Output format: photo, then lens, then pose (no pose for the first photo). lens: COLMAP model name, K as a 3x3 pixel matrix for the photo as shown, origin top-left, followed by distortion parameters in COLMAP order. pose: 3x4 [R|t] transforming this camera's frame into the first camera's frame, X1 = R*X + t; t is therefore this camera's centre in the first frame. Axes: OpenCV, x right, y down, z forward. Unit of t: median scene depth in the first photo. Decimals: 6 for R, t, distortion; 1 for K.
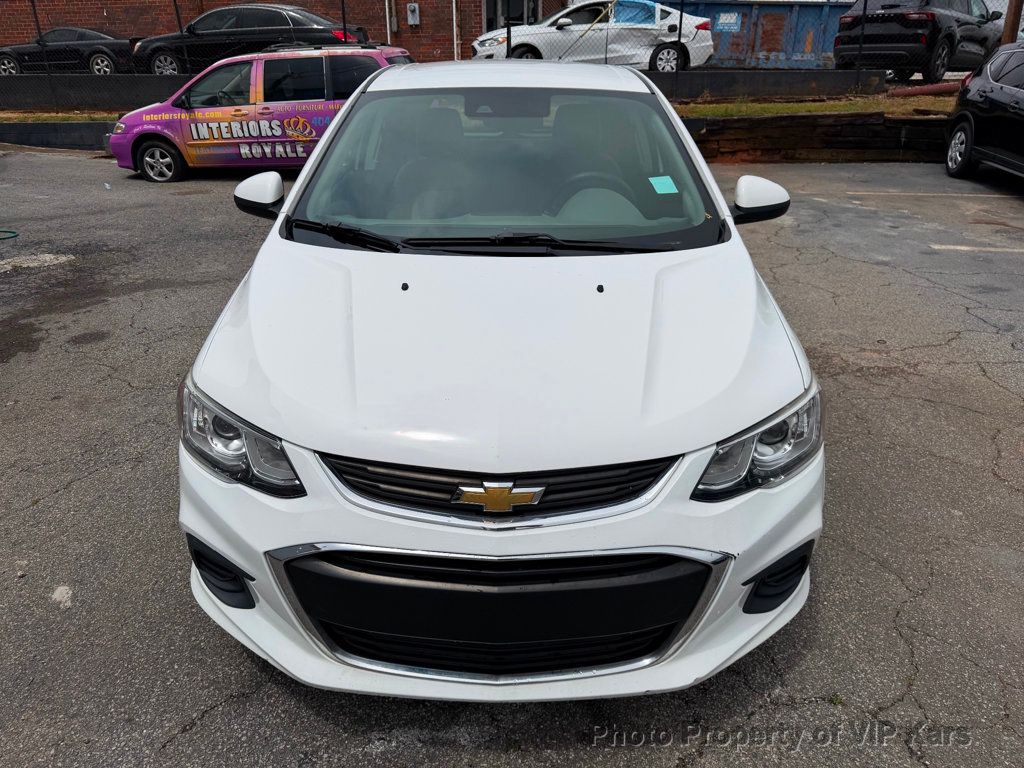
lens RADIAL K [[735.6, 0, 469.9], [0, 735.6, 396.9], [0, 0, 1]] dist [0.016808, -0.019046]
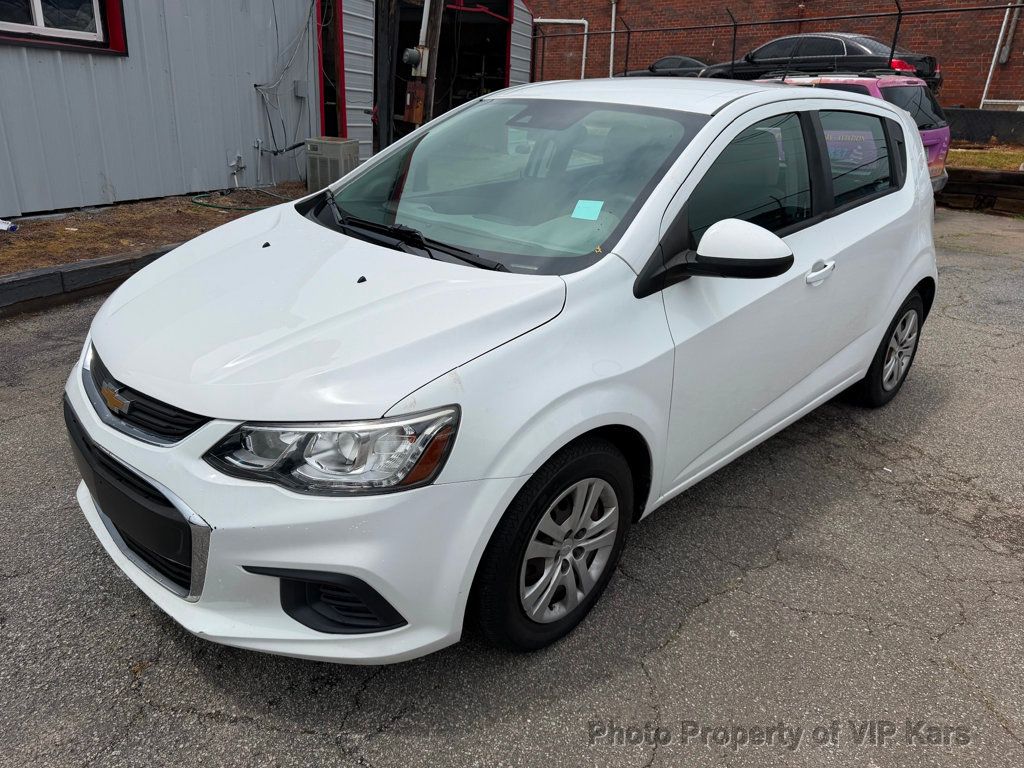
lens RADIAL K [[735.6, 0, 519.4], [0, 735.6, 387.5], [0, 0, 1]] dist [0.016808, -0.019046]
pose [[0.717832, 0.289180, -0.633318, 0.646958], [-0.317890, 0.945436, 0.071385, -0.093341], [0.619405, 0.150083, 0.770592, 0.218469]]
